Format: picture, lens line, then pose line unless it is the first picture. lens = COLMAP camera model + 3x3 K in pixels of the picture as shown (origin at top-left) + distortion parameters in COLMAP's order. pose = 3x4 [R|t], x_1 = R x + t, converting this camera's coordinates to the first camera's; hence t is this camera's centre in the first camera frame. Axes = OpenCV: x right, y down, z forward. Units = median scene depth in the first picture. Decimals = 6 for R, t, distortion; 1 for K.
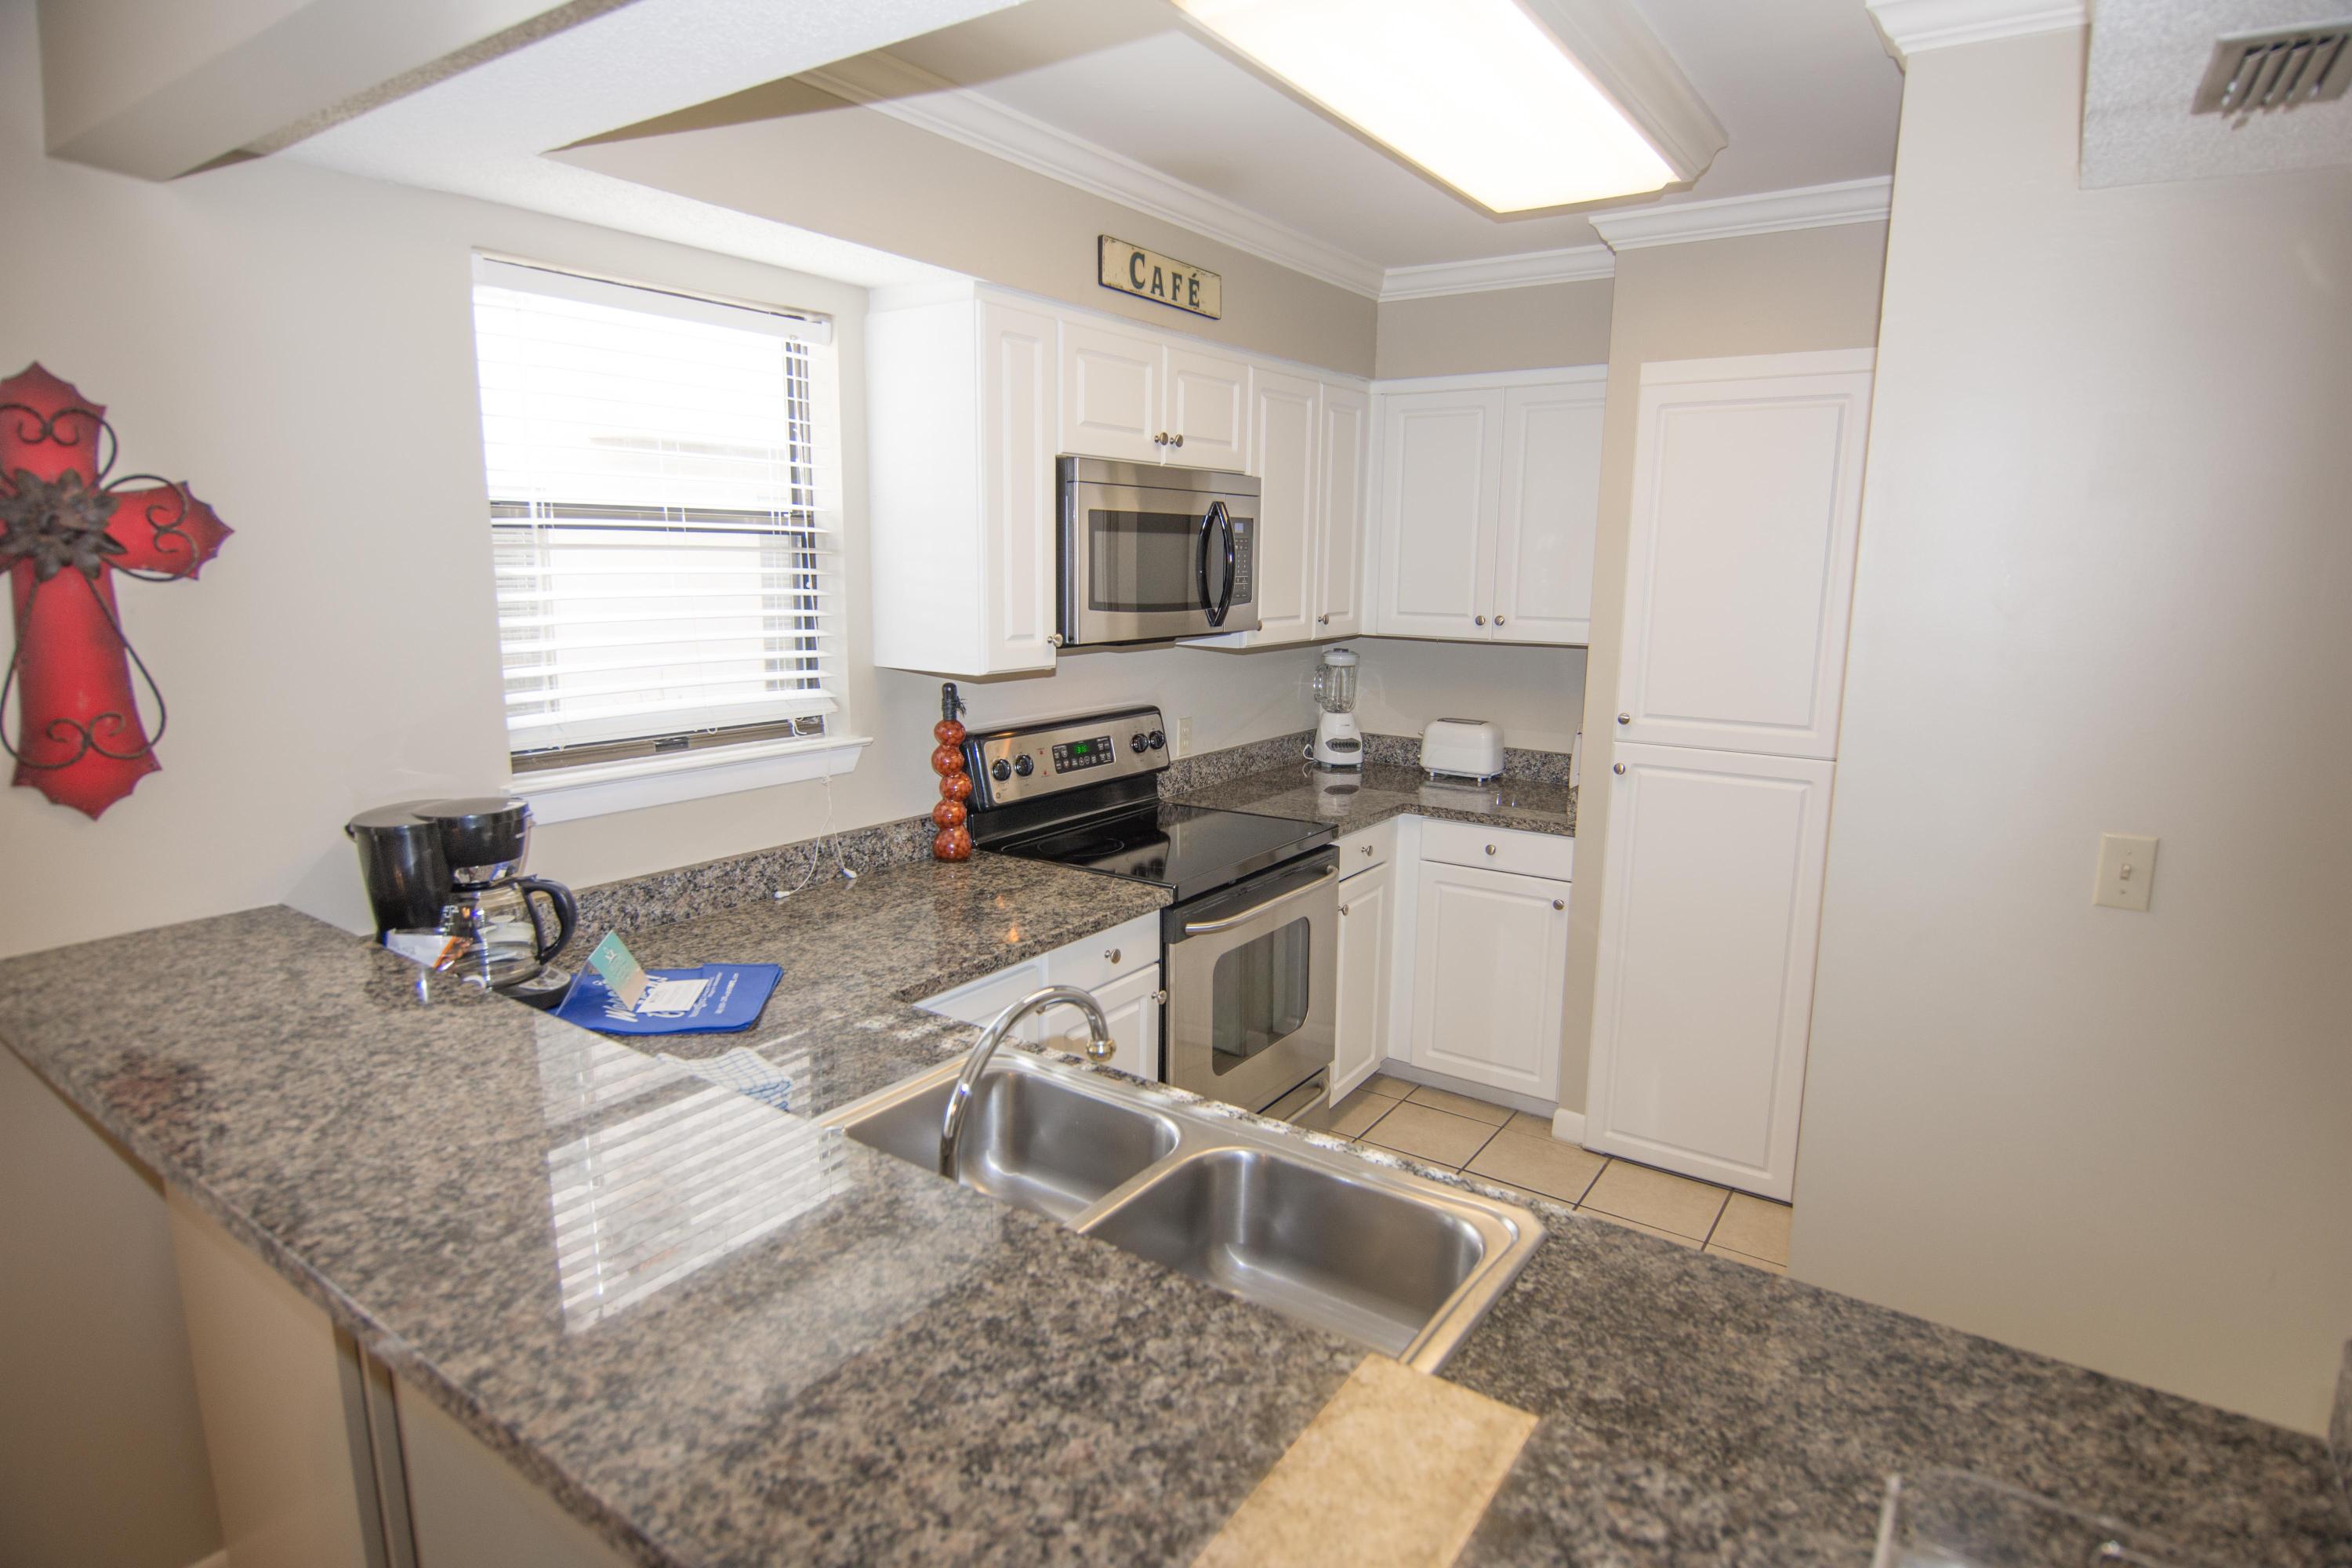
lens RADIAL K [[1248.7, 0, 1176.1], [0, 1248.7, 777.5], [0, 0, 1]] dist [-0.007986, -0.002829]
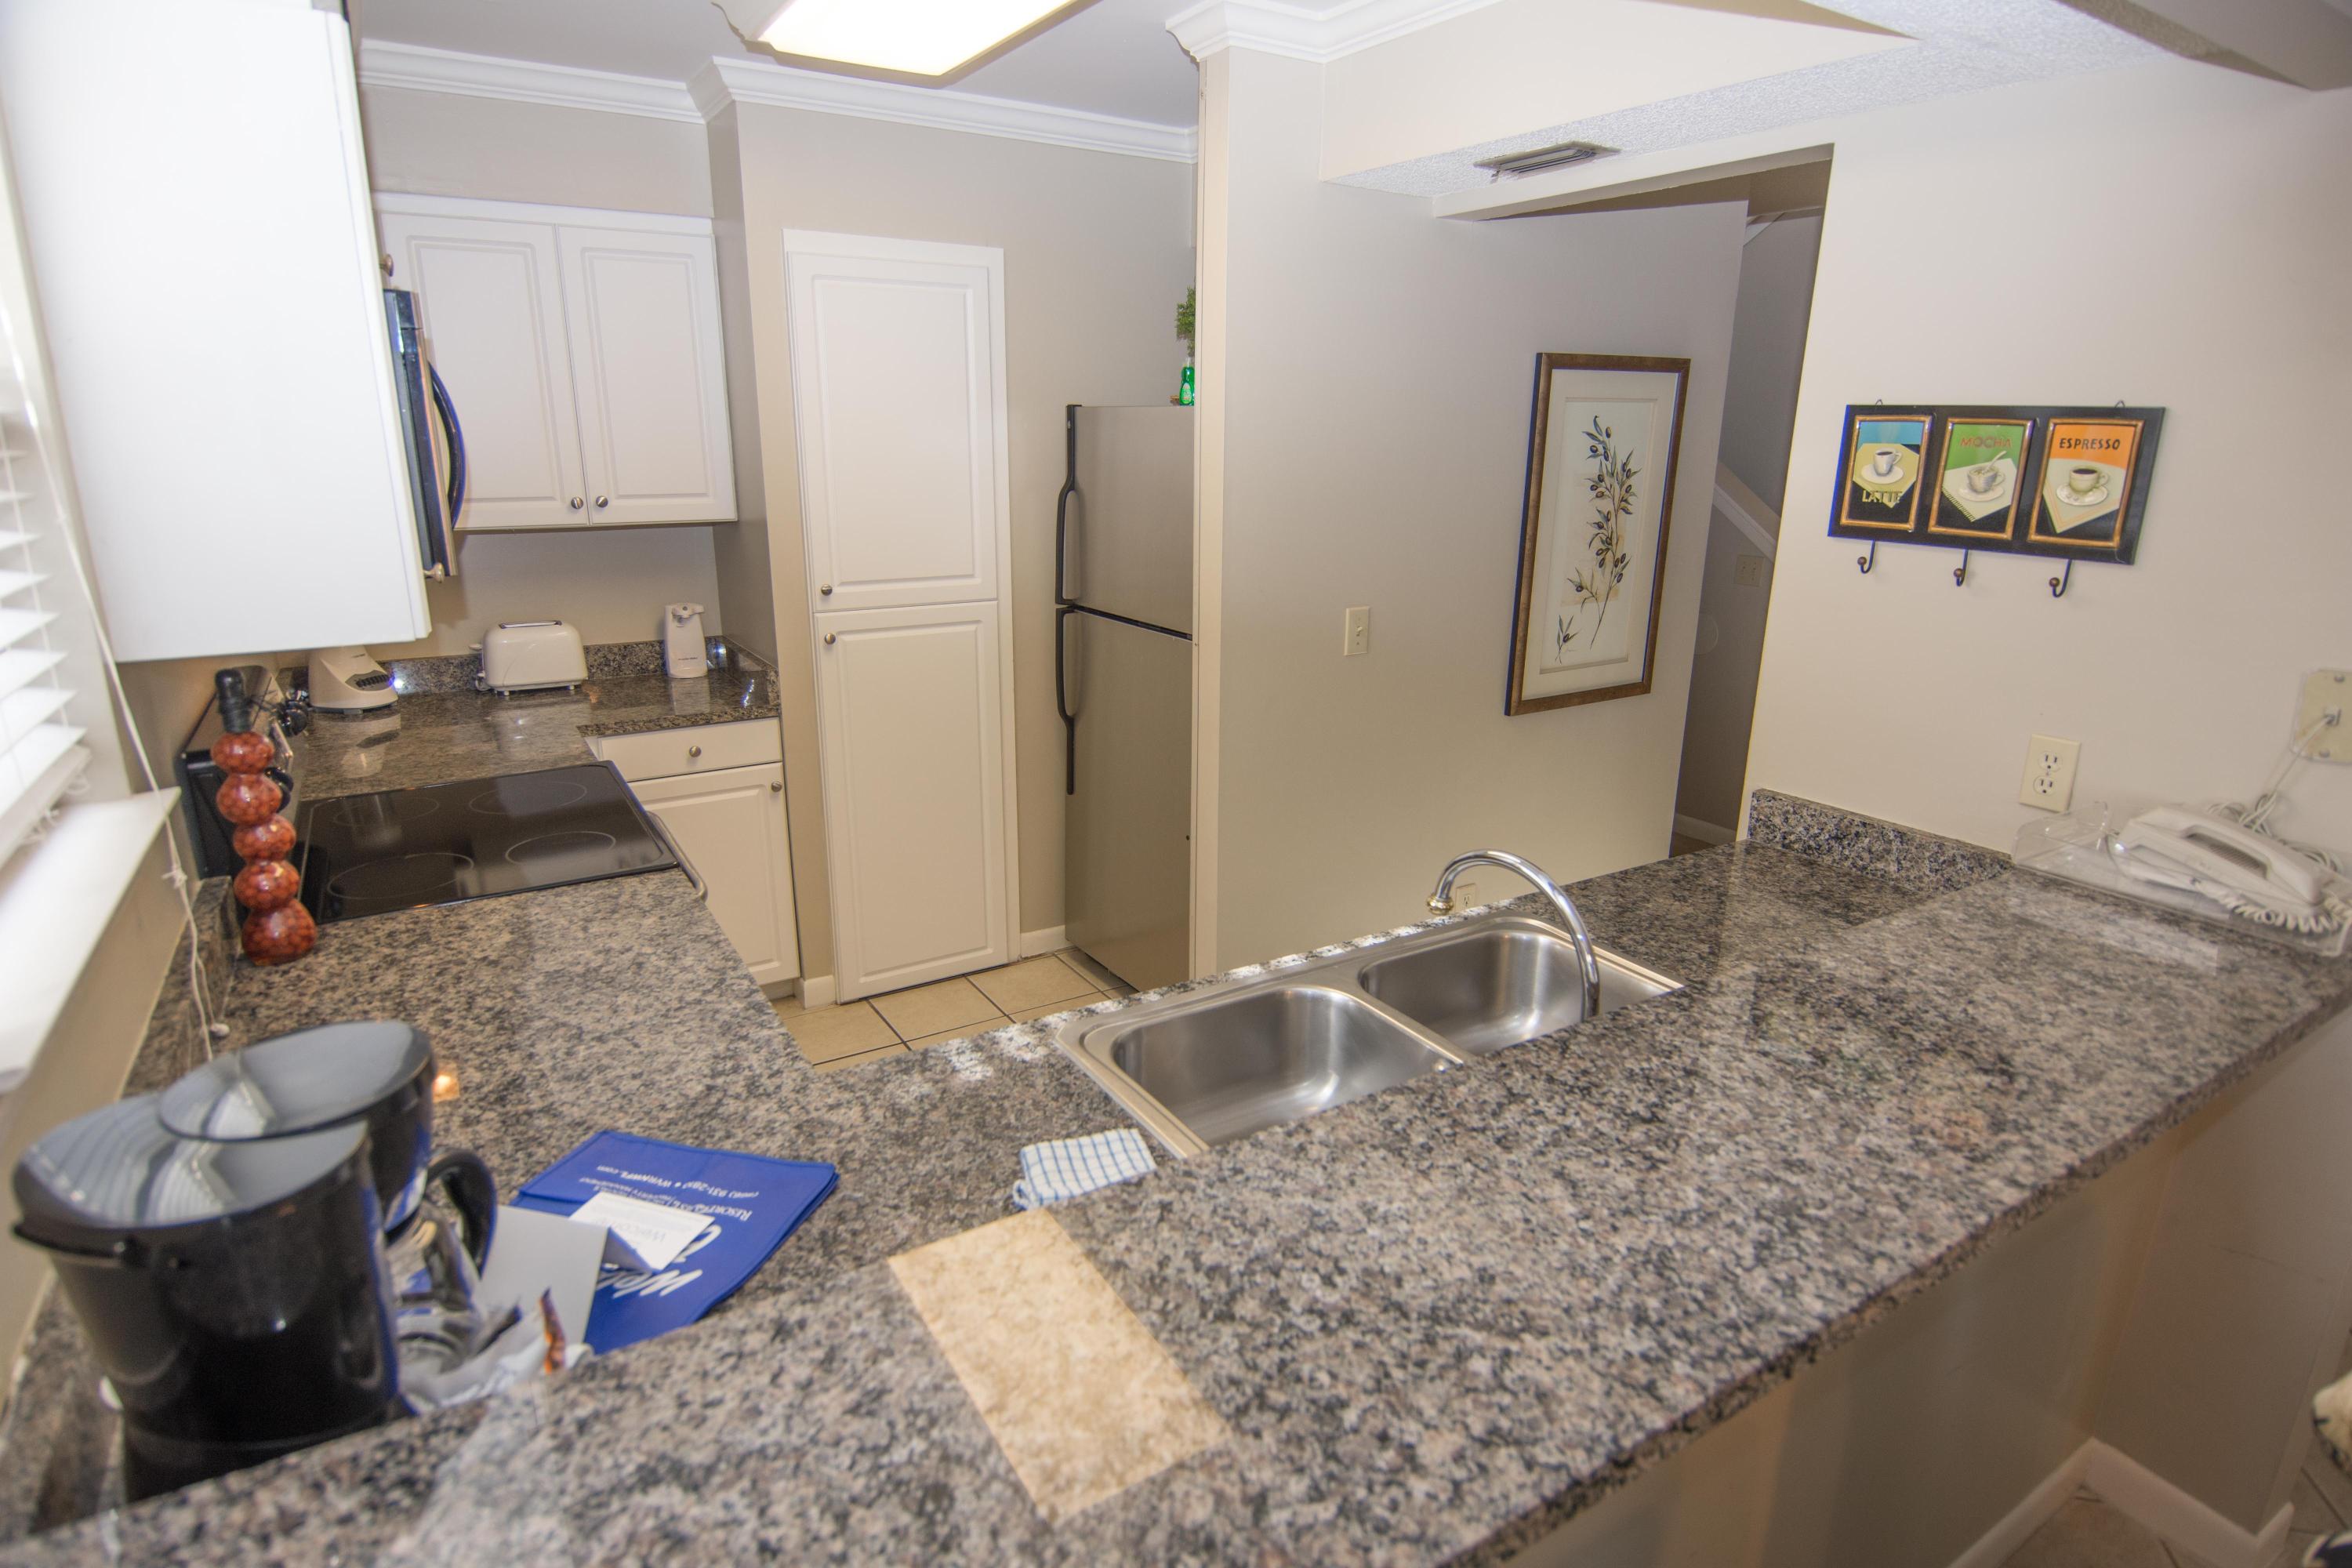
lens RADIAL K [[1248.7, 0, 1177.6], [0, 1248.7, 785.8], [0, 0, 1]] dist [-0.007986, -0.002829]
pose [[0.389519, -0.264912, 0.882098, -0.530498], [0.155120, 0.962930, 0.220689, -0.081633], [-0.907861, 0.050868, 0.416173, 0.350940]]
